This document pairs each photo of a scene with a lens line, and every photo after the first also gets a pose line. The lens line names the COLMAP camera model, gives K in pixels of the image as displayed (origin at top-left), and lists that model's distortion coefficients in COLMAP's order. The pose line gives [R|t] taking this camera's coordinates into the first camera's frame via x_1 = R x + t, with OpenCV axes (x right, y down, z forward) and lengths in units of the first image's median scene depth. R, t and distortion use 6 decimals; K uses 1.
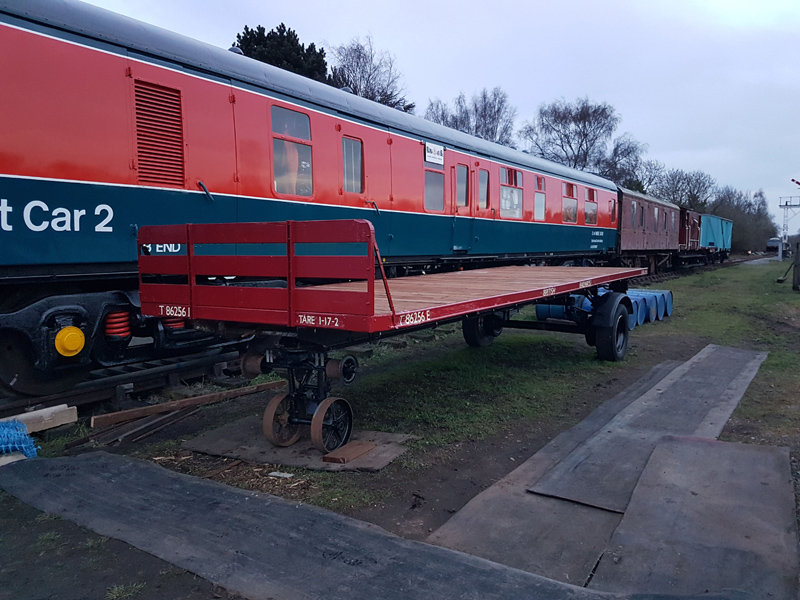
lens RADIAL K [[607.4, 0, 400.0], [0, 607.4, 300.0], [0, 0, 1]] dist [0.212913, -0.431787]
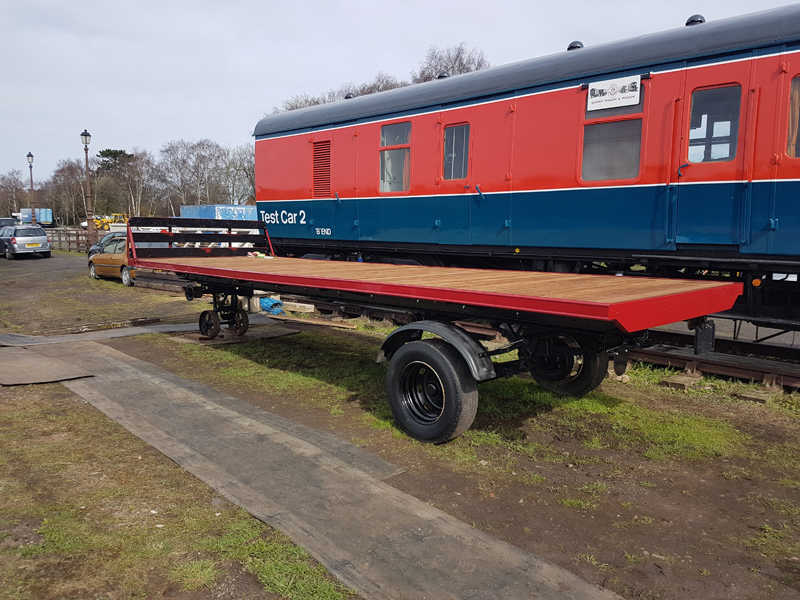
lens RADIAL K [[607.4, 0, 400.0], [0, 607.4, 300.0], [0, 0, 1]] dist [0.212913, -0.431787]
pose [[-0.221066, 0.112134, -0.968791, 1.292435], [-0.096962, 0.985919, 0.136242, -0.150213], [0.970427, 0.124054, -0.207081, 1.578167]]
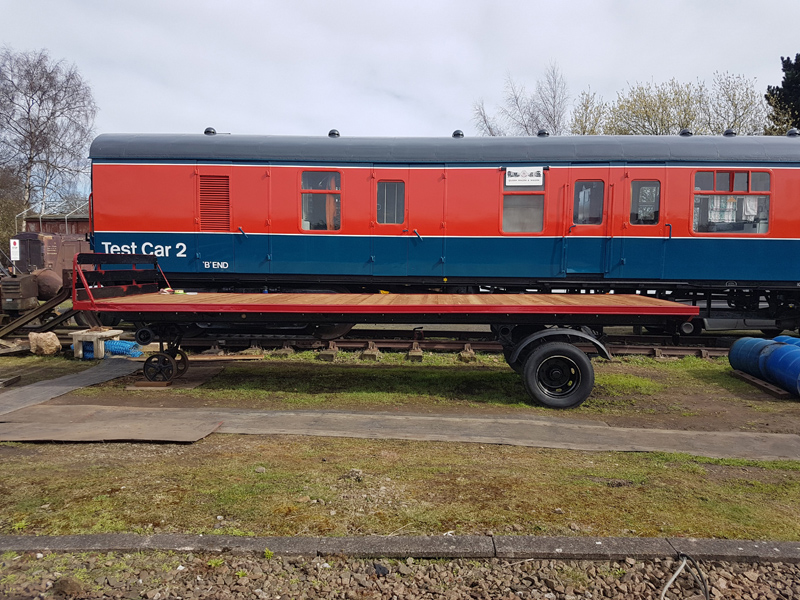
lens RADIAL K [[607.4, 0, 400.0], [0, 607.4, 300.0], [0, 0, 1]] dist [0.212913, -0.431787]
pose [[0.495122, 0.061891, -0.866616, 1.400922], [-0.088317, 0.995878, 0.020665, -0.067427], [0.864323, 0.066305, 0.498547, 0.565453]]
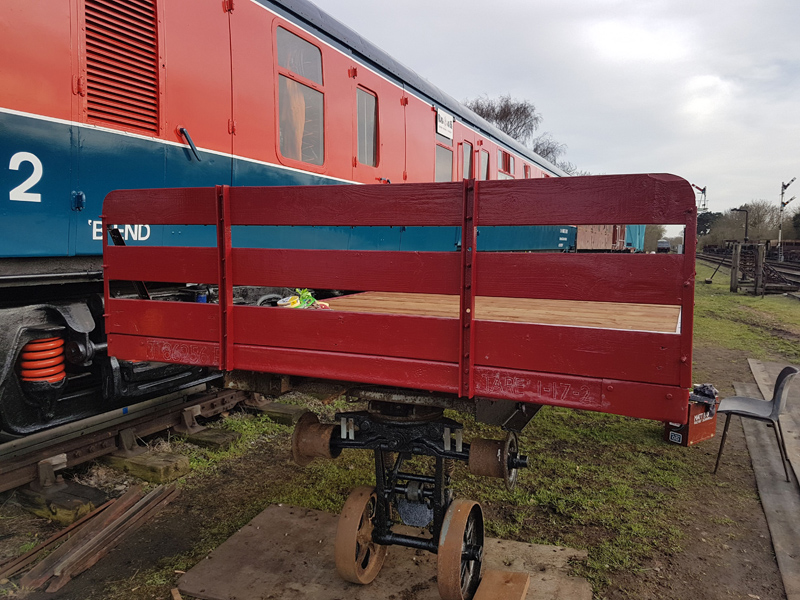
lens RADIAL K [[615.7, 0, 403.6], [0, 615.7, 299.4], [0, 0, 1]] dist [0.120832, -0.187063]
pose [[0.987618, 0.006000, 0.156764, -0.204610], [-0.006923, 0.999962, 0.005343, -0.024368], [-0.156726, -0.006362, 0.987622, 0.350995]]
